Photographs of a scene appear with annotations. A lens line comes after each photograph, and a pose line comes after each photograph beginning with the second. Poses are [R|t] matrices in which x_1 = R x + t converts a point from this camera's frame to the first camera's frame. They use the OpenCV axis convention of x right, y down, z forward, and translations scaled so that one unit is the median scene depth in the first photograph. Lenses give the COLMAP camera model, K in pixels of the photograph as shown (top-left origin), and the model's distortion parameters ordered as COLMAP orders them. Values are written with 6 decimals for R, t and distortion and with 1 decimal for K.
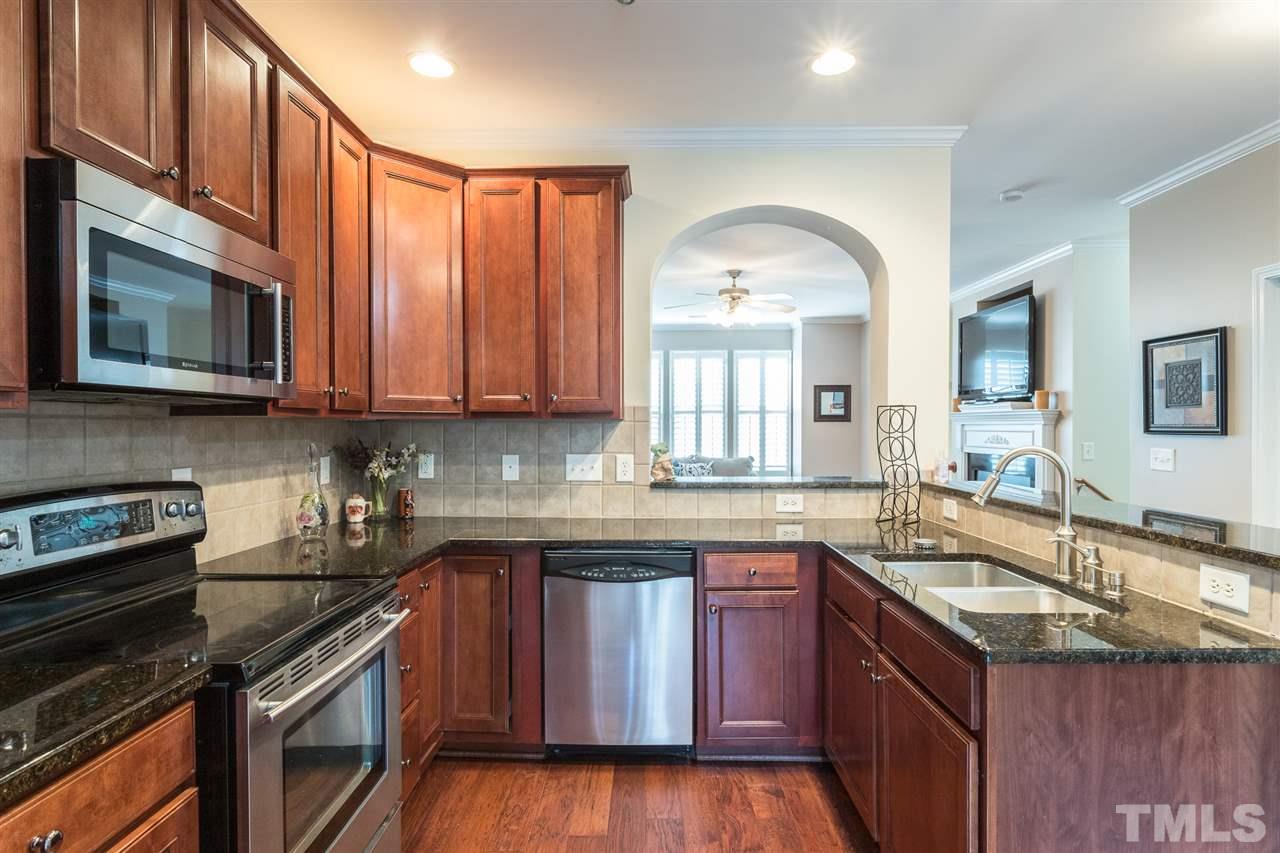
lens RADIAL K [[681.1, 0, 644.0], [0, 681.1, 430.1], [0, 0, 1]] dist [-0.001318, 0.003923]
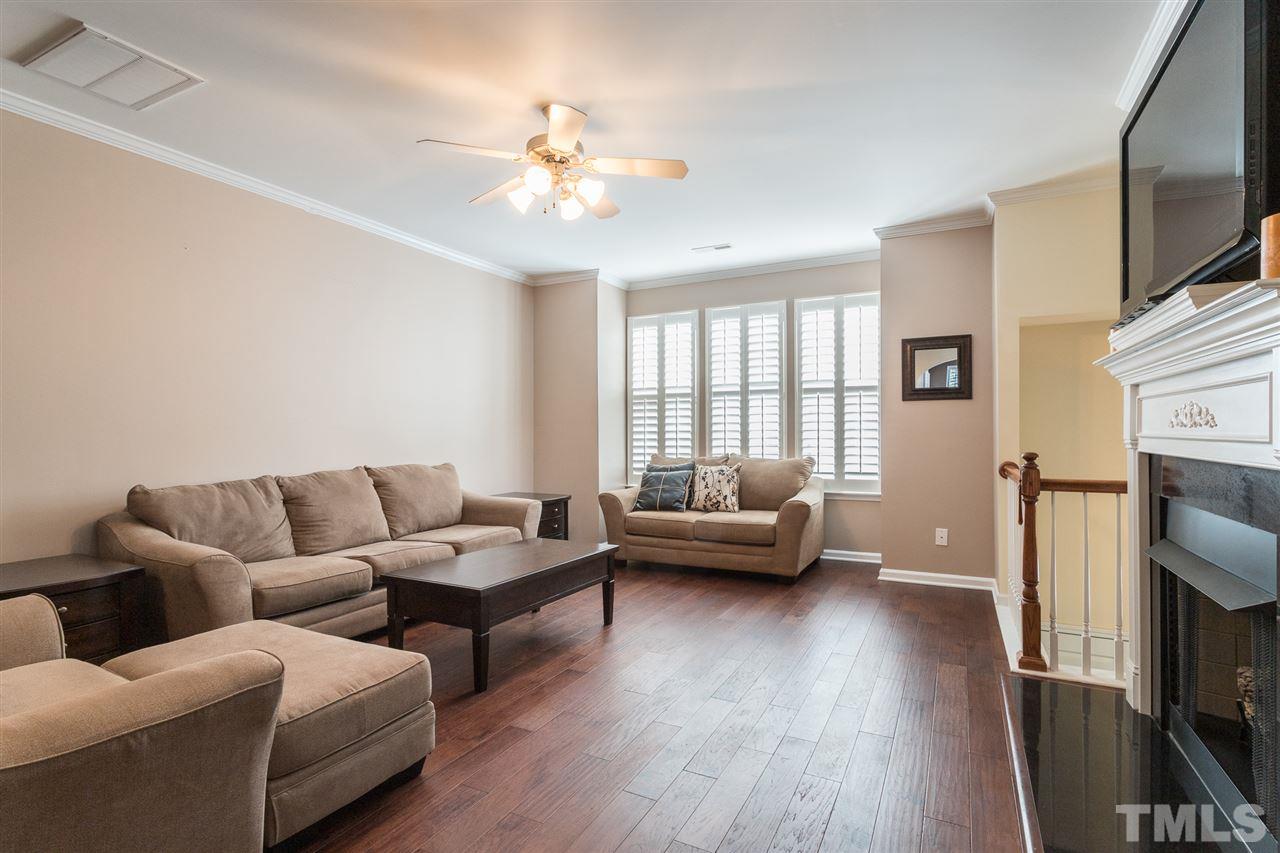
lens RADIAL K [[616.5, 0, 646.6], [0, 616.5, 424.5], [0, 0, 1]] dist [0.004175, 0.000960]
pose [[0.899241, -0.007879, -0.437382, 0.819560], [0.001490, 0.999887, -0.014949, 0.047352], [0.437451, 0.012791, 0.899151, 1.198676]]
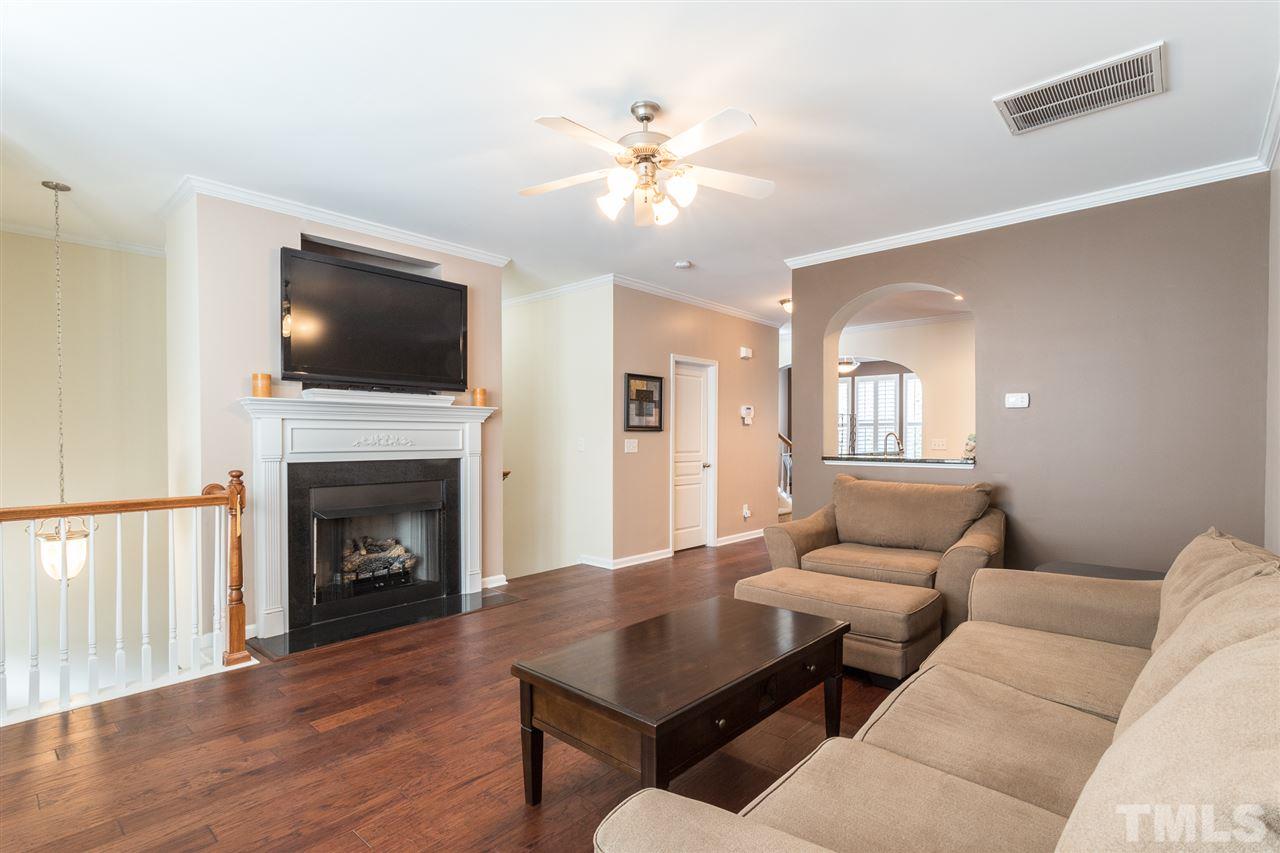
lens RADIAL K [[616.5, 0, 661.0], [0, 616.5, 438.8], [0, 0, 1]] dist [0.004175, 0.000960]
pose [[-0.767235, -0.004333, 0.641351, -0.339106], [0.003009, 0.999942, 0.010356, 0.011704], [-0.641359, 0.009875, -0.767178, 2.649748]]
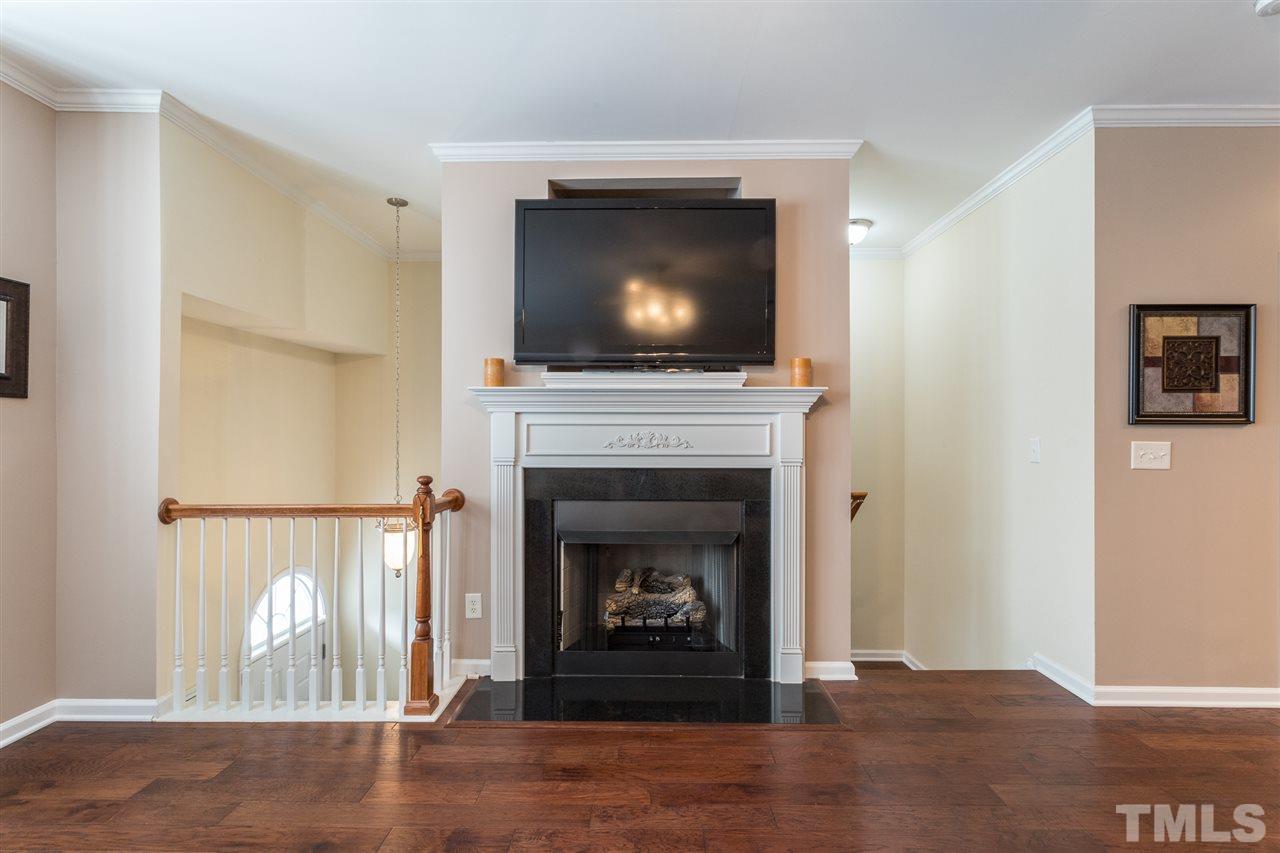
lens RADIAL K [[616.5, 0, 643.3], [0, 616.5, 432.3], [0, 0, 1]] dist [0.004175, 0.000960]
pose [[0.001889, 0.004082, 0.999990, 0.030996], [0.005800, 0.999975, -0.004093, 0.018787], [-0.999981, 0.005808, 0.001865, 2.000232]]
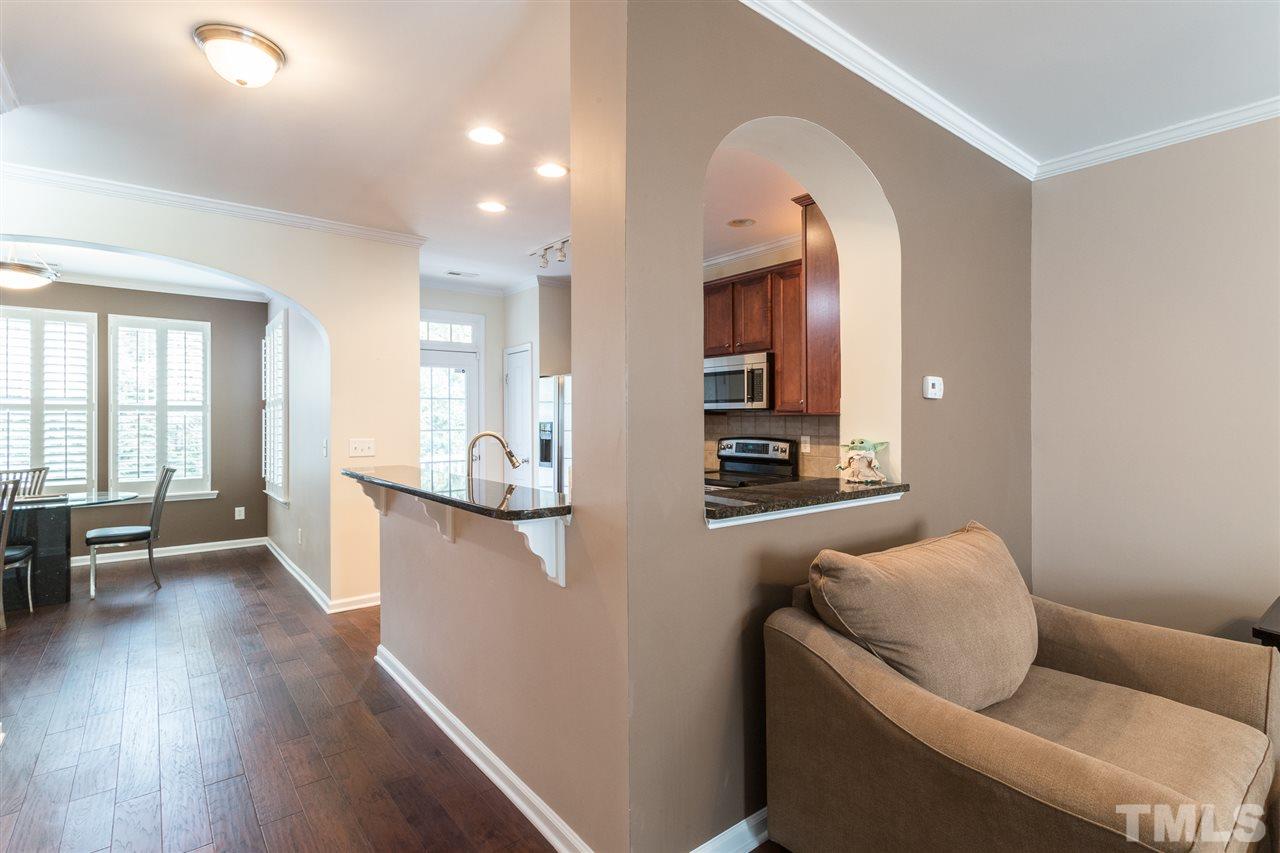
lens RADIAL K [[616.5, 0, 650.3], [0, 616.5, 417.4], [0, 0, 1]] dist [0.004175, 0.000960]
pose [[-0.771493, 0.001635, -0.636236, 0.798605], [-0.002443, 0.999982, 0.005532, -0.015260], [0.636233, 0.005822, -0.771475, 1.591594]]
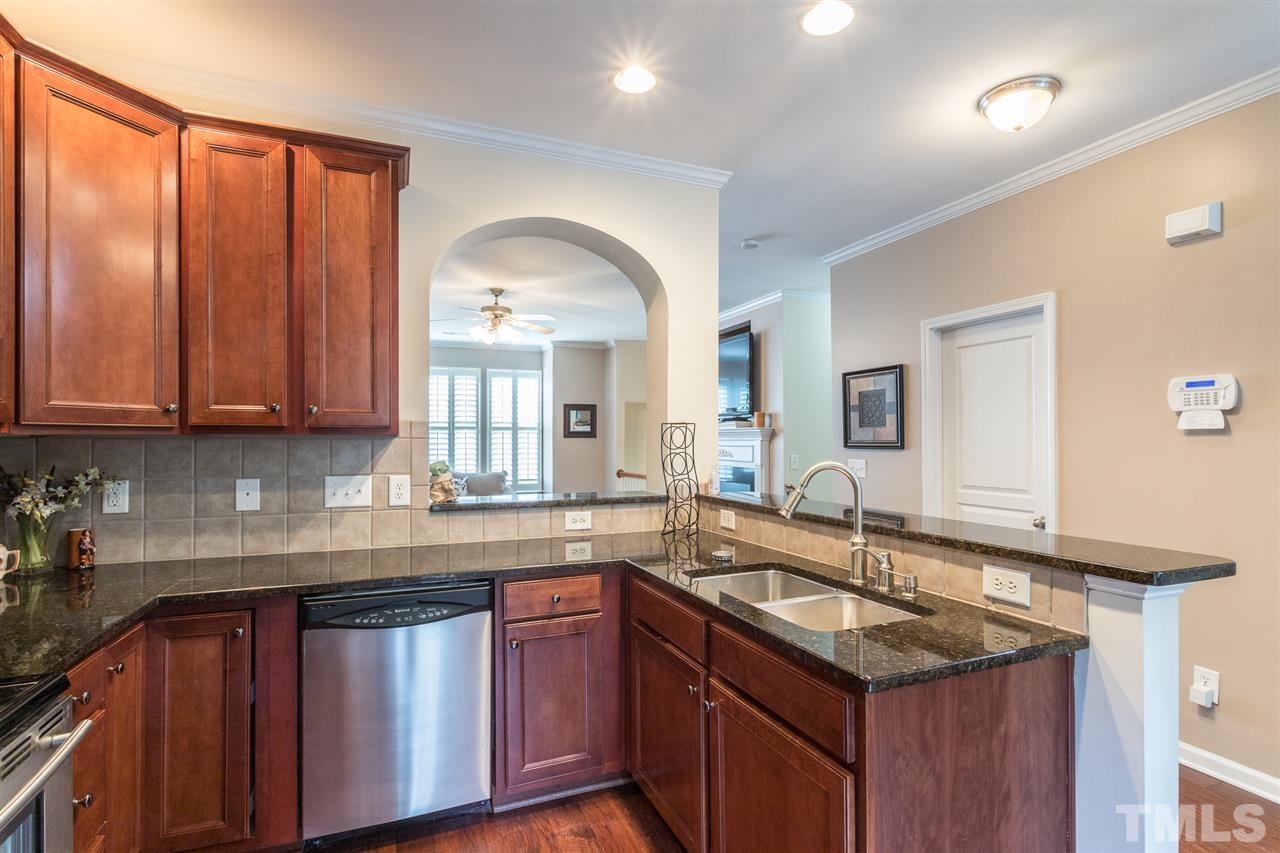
lens RADIAL K [[616.5, 0, 646.2], [0, 616.5, 436.5], [0, 0, 1]] dist [0.004175, 0.000960]
pose [[0.917634, 0.001345, 0.397423, -0.055954], [0.004123, 0.999908, -0.012905, -0.003252], [-0.397404, 0.013480, 0.917545, 0.142679]]
